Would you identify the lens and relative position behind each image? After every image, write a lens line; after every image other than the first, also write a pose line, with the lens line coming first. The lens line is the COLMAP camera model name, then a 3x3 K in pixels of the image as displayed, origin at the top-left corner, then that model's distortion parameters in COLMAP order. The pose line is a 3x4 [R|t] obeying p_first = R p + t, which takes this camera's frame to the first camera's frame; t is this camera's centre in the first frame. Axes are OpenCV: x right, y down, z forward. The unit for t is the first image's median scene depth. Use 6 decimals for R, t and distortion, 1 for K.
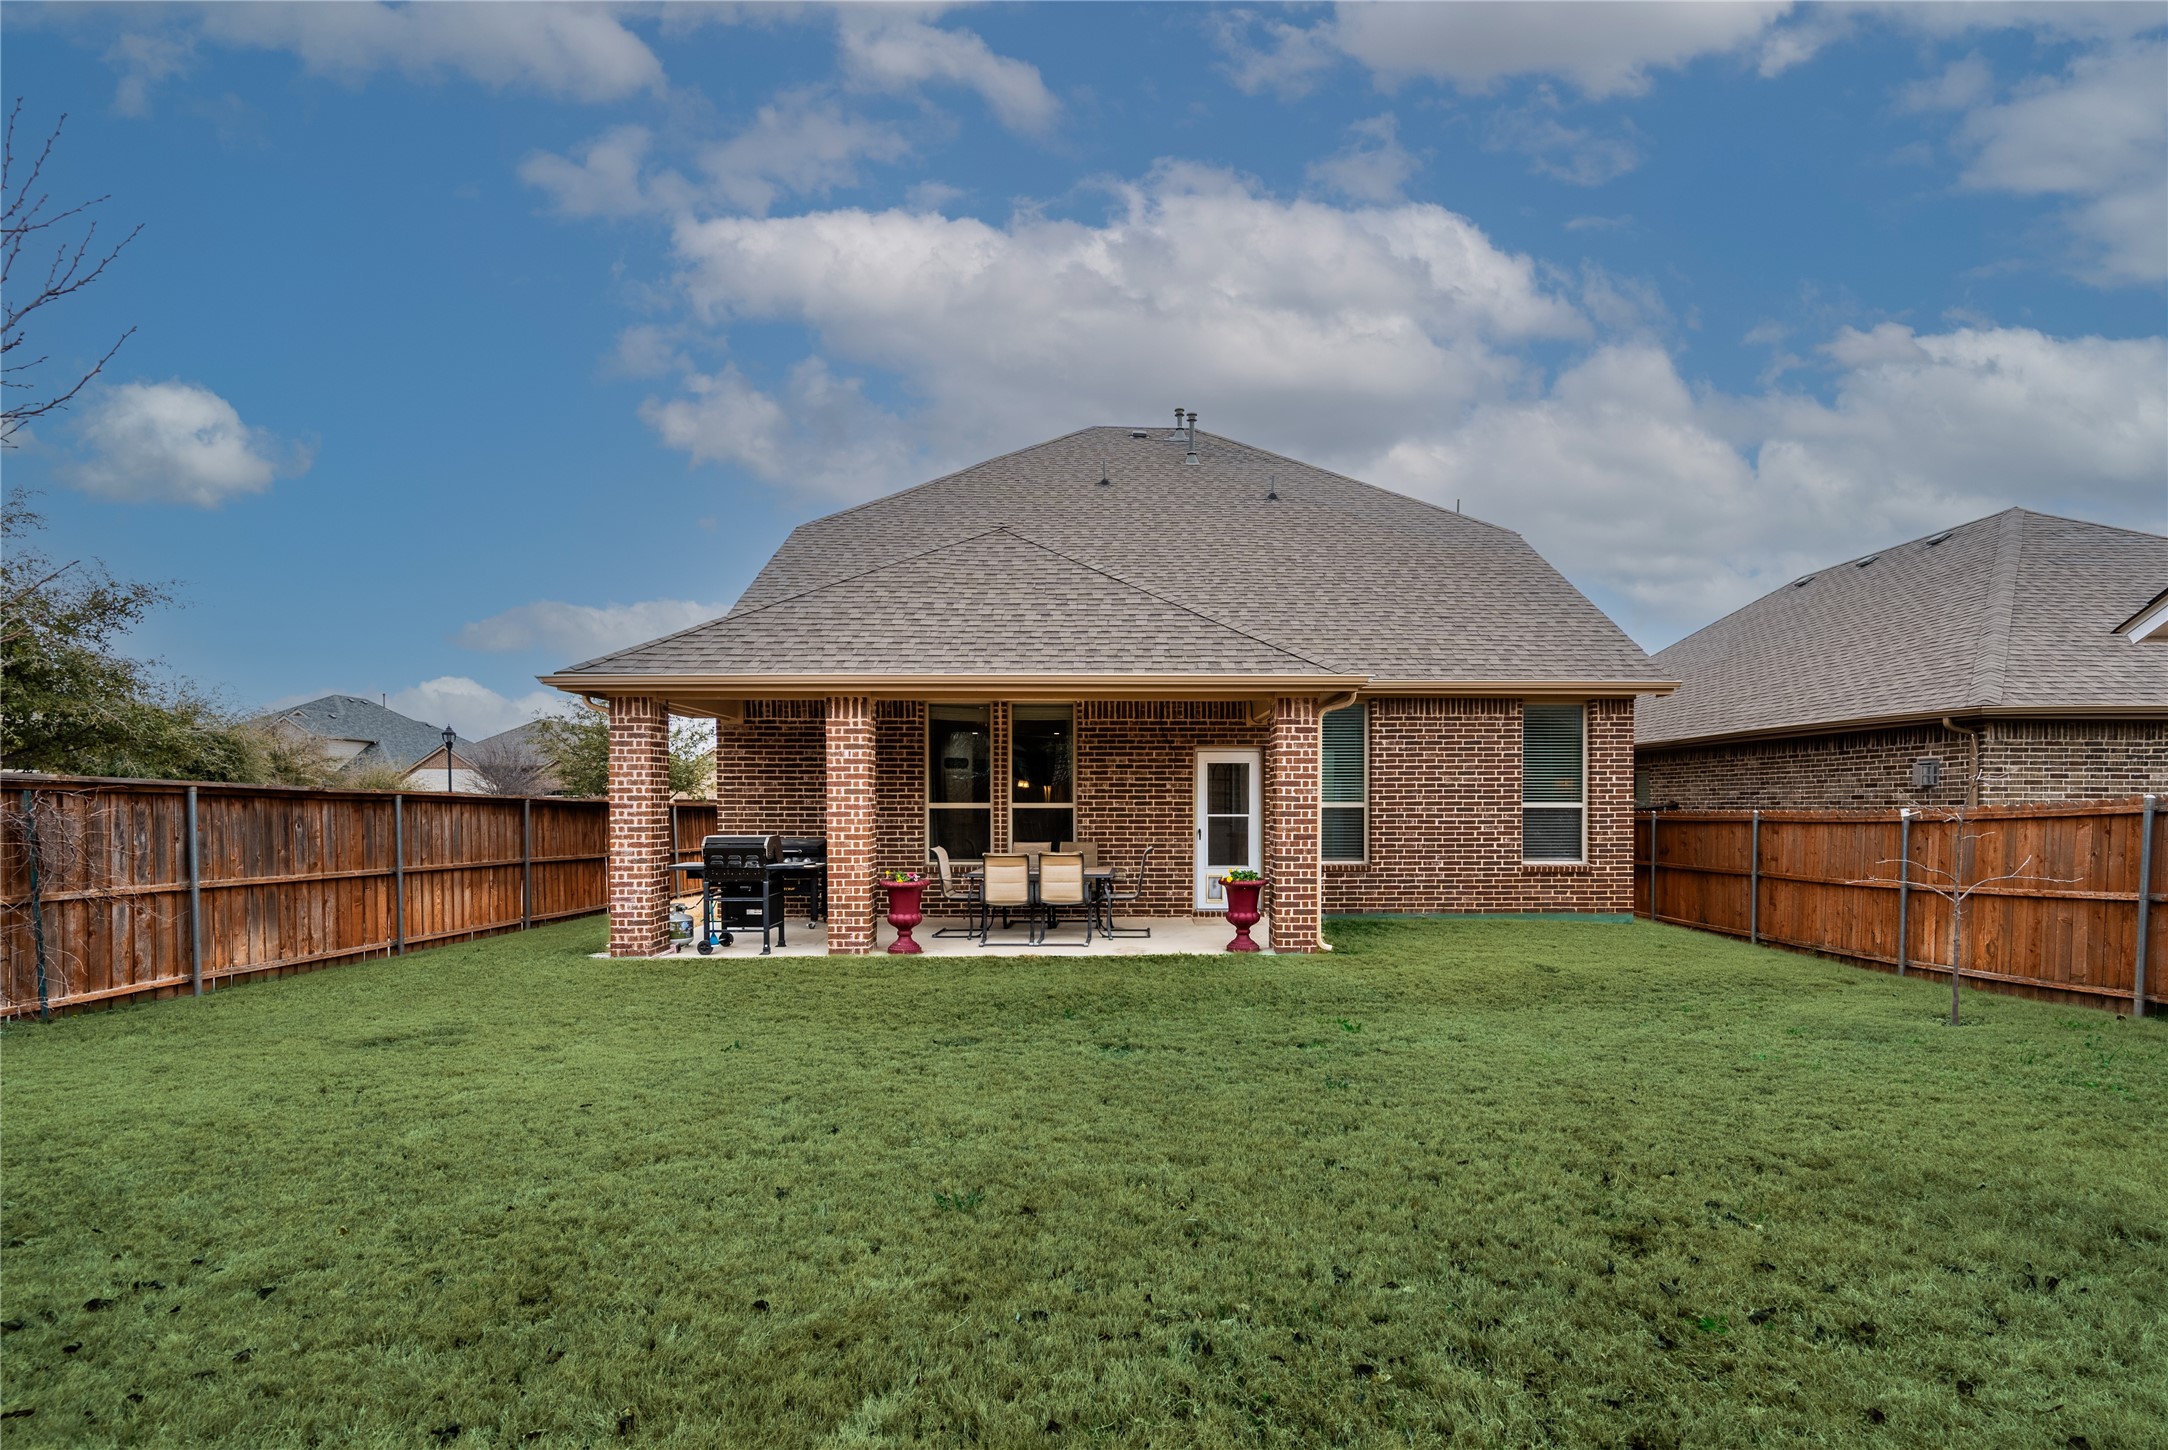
lens RADIAL K [[983.0, 0, 1088.2], [0, 983.0, 828.3], [0, 0, 1]] dist [0.001581, 0.000306]
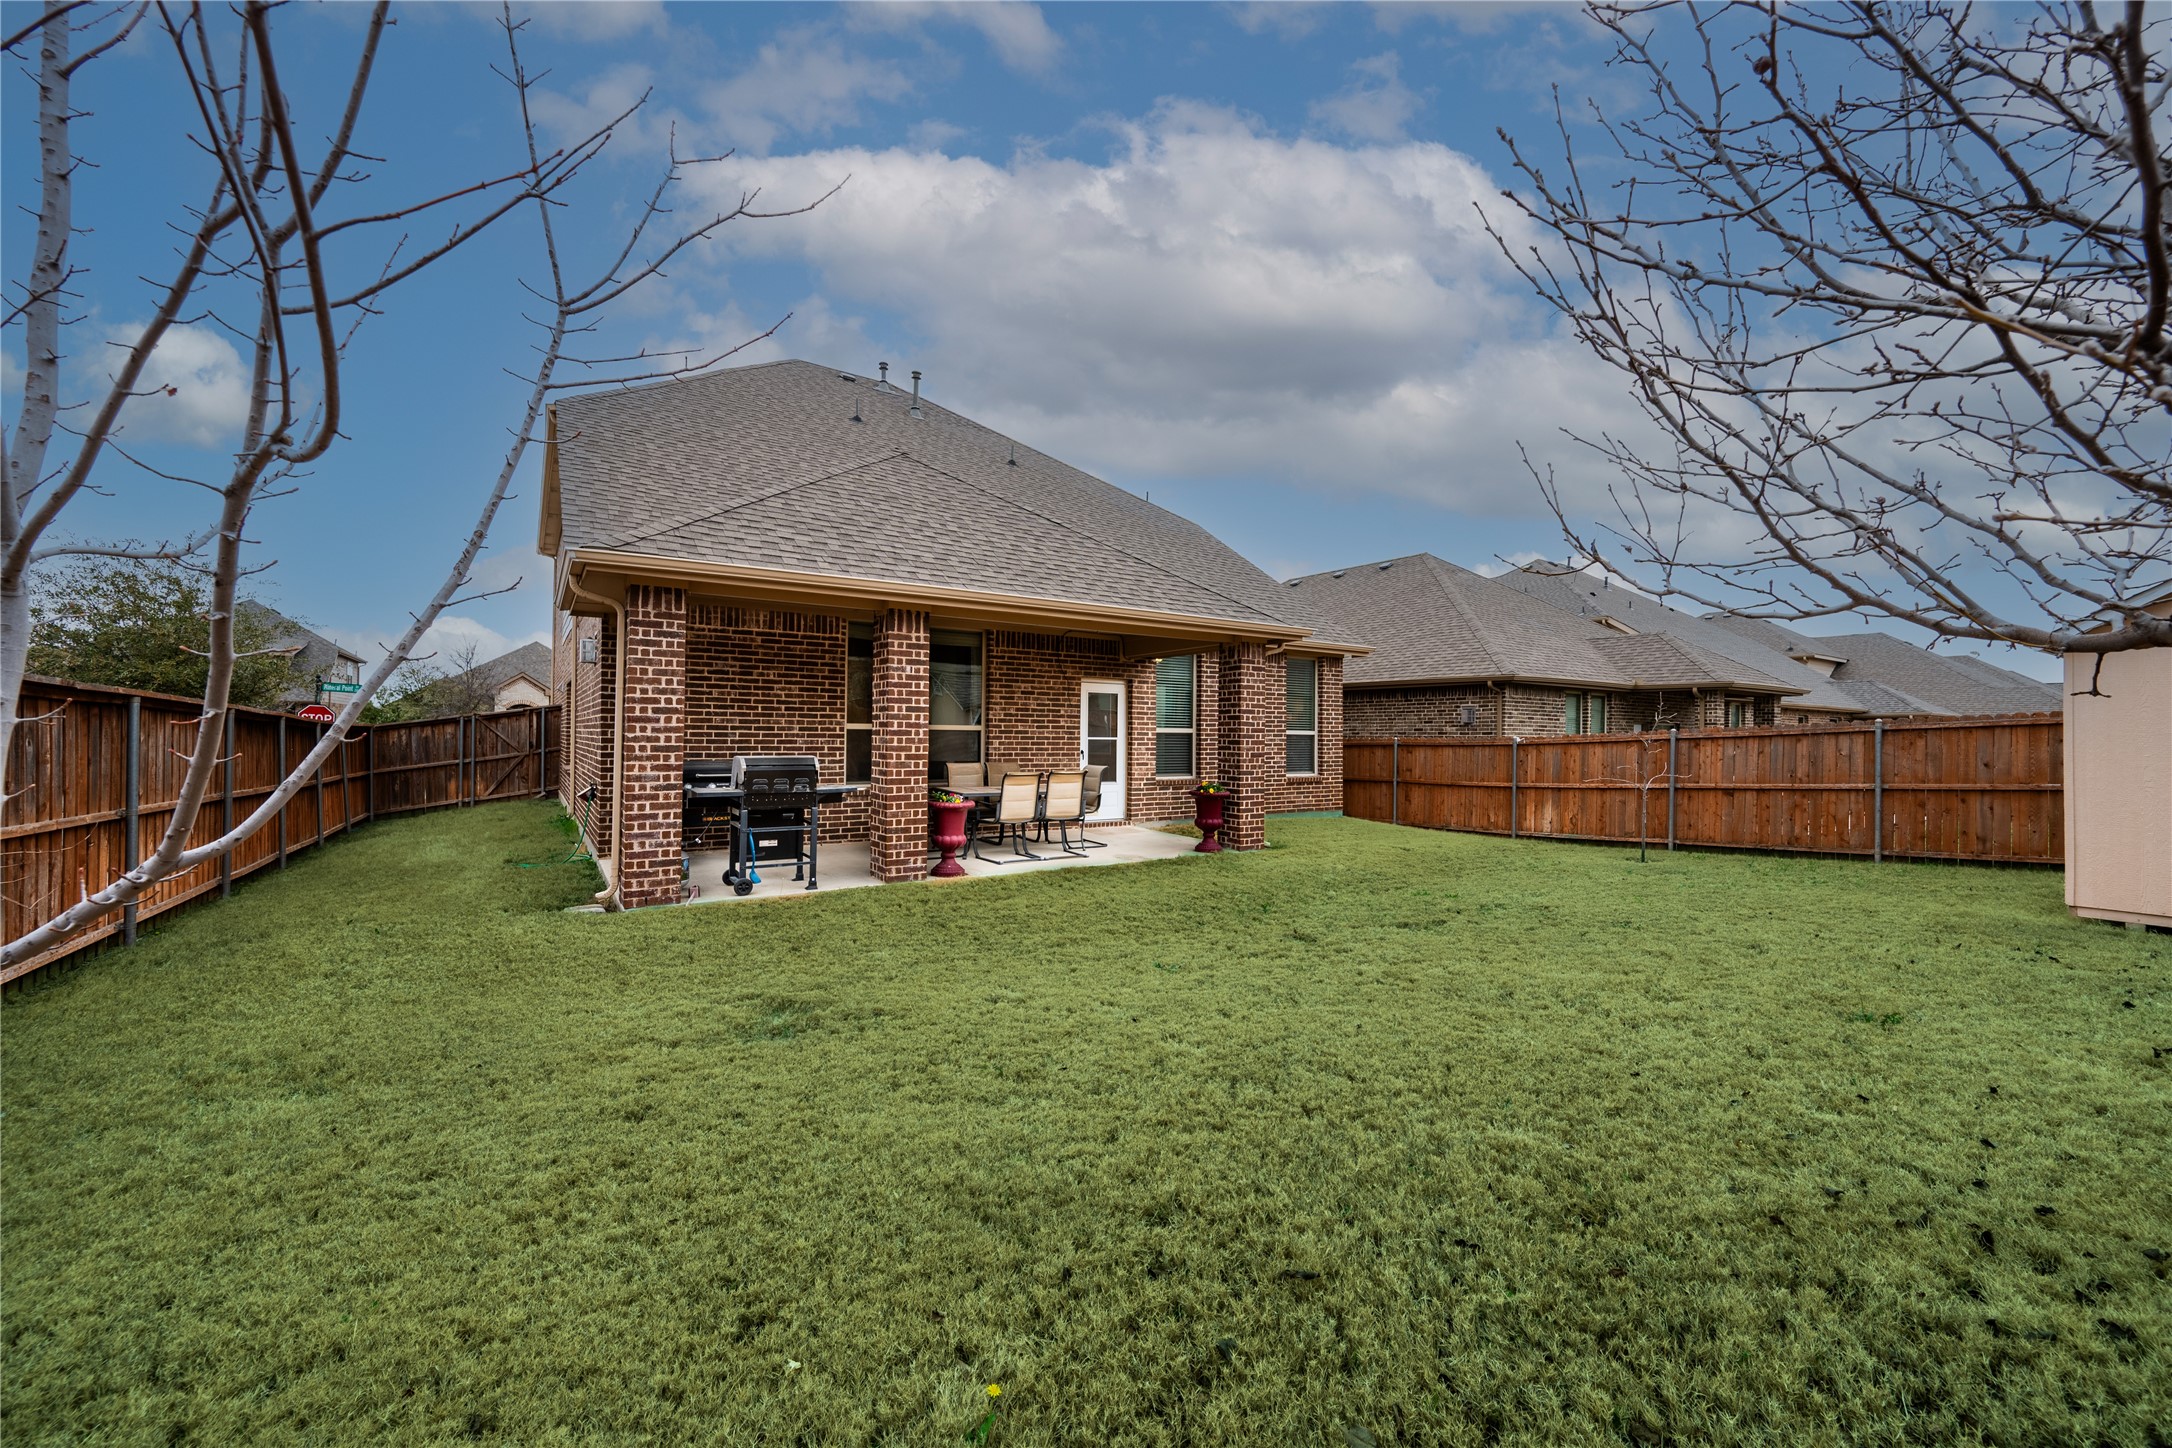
lens RADIAL K [[879.5, 0, 1084.1], [0, 879.5, 727.9], [0, 0, 1]] dist [-0.002211, -0.000118]
pose [[0.834783, 0.013720, 0.550408, -0.569110], [0.003281, 0.999548, -0.029892, 0.006768], [-0.550570, 0.026759, 0.834360, 0.196799]]
